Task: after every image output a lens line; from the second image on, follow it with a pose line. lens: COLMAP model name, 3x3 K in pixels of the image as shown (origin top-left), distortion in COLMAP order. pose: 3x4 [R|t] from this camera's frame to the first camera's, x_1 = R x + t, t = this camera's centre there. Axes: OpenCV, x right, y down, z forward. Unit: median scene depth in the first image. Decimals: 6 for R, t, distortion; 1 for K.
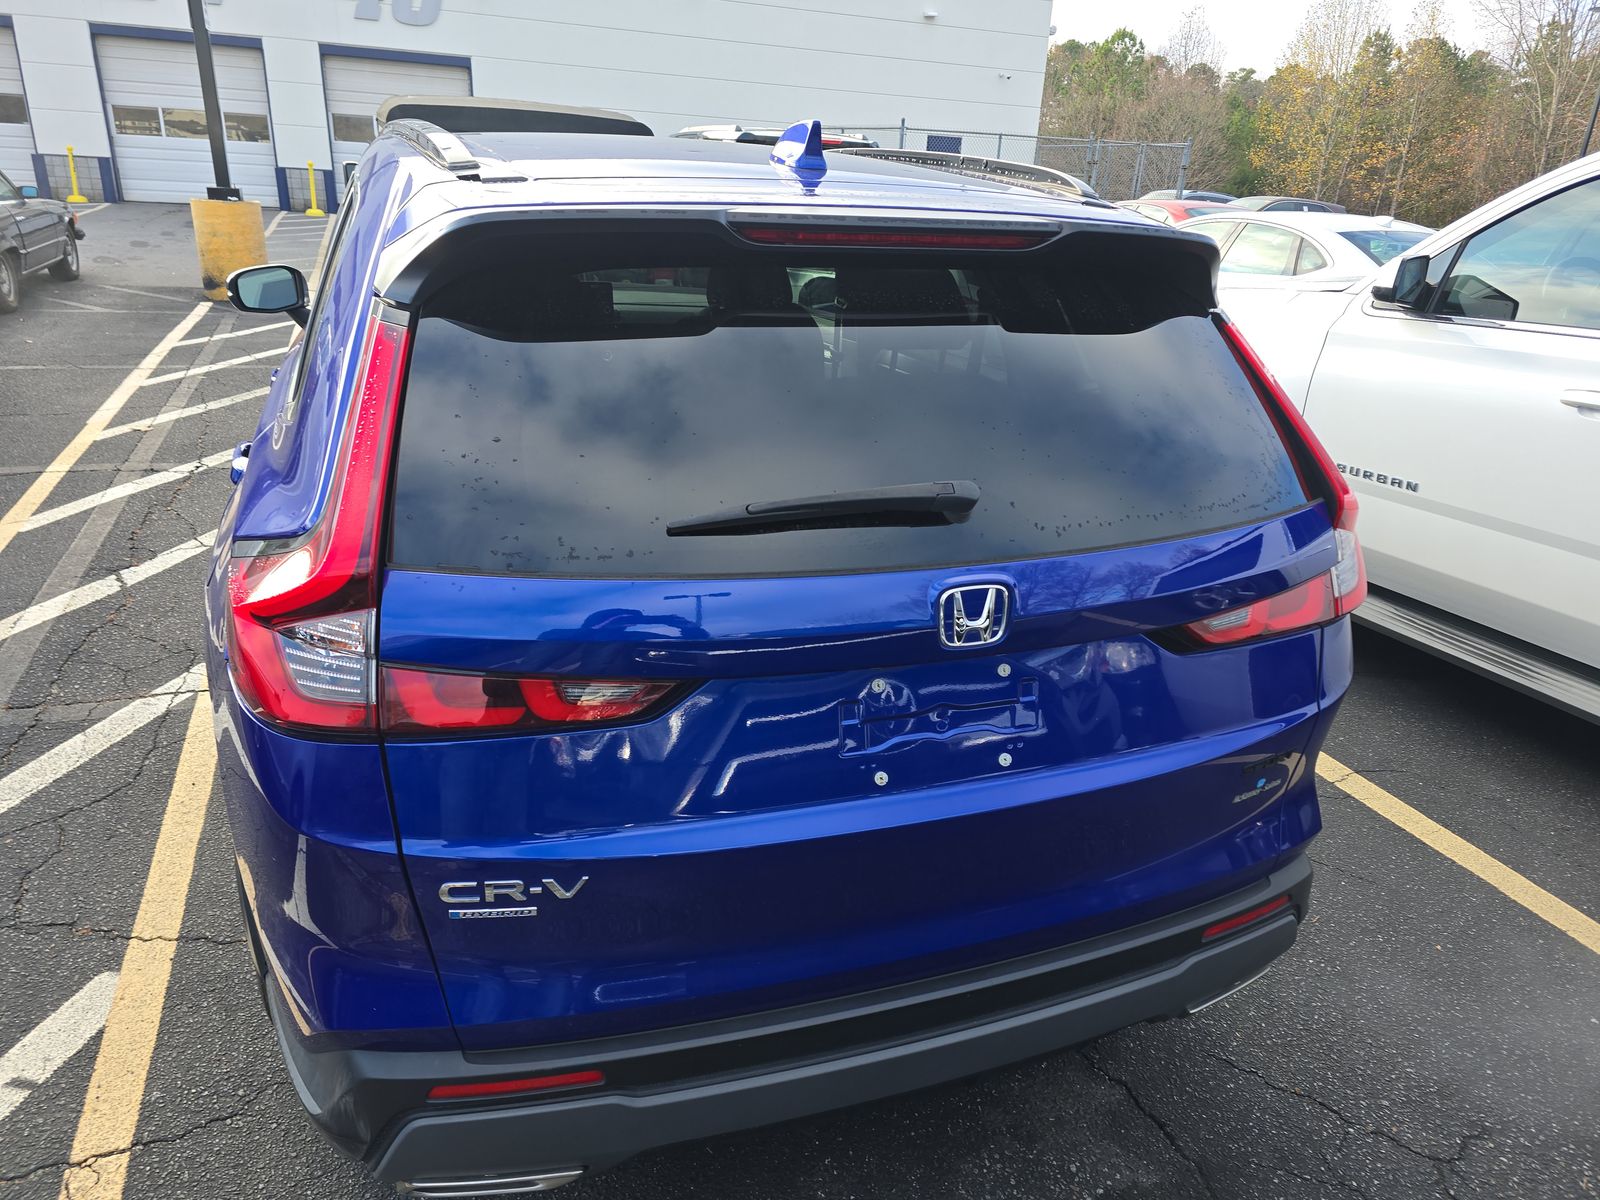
lens RADIAL K [[1072.3, 0, 802.2], [0, 1072.3, 612.1], [0, 0, 1]] dist [0.042409, -0.026461]
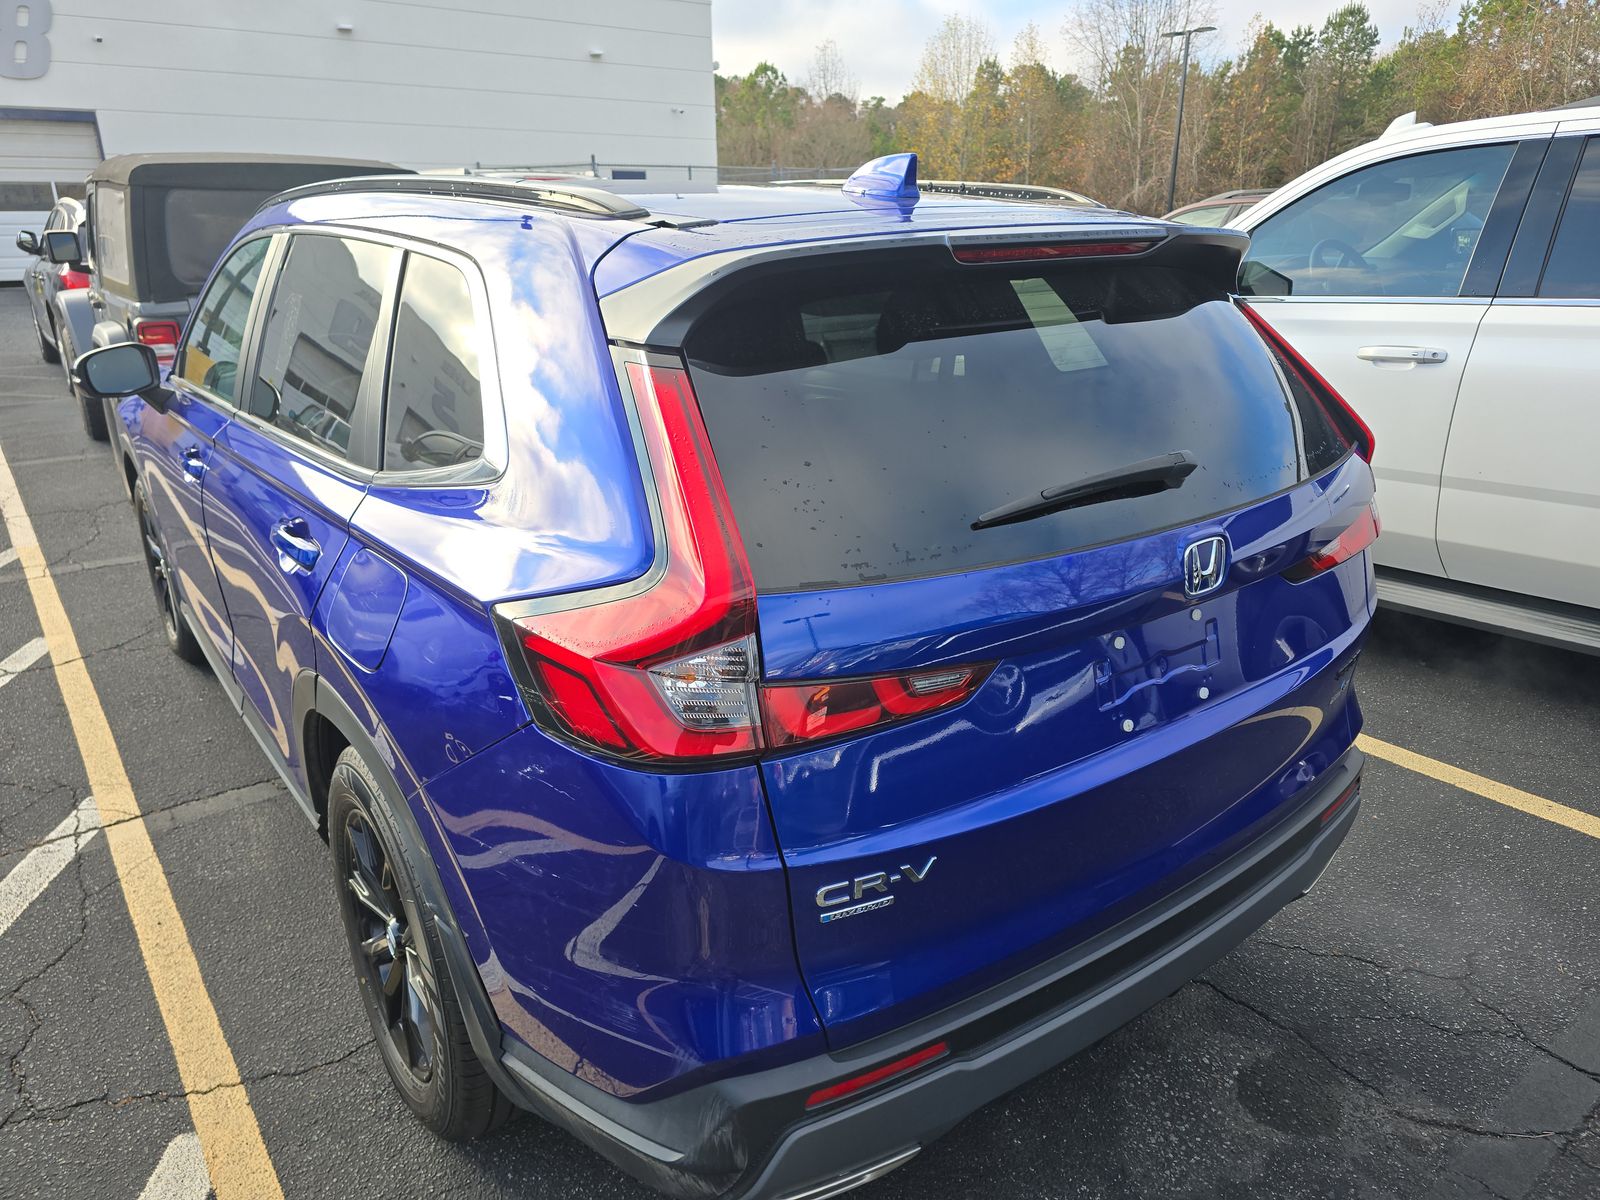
lens RADIAL K [[1071.7, 0, 800.1], [0, 1071.7, 610.2], [0, 0, 1]] dist [0.059539, -0.049265]
pose [[0.956826, -0.152750, 0.247289, -0.204147], [0.159735, 0.987125, -0.008312, -0.003269], [-0.242835, 0.047454, 0.968906, -0.005962]]
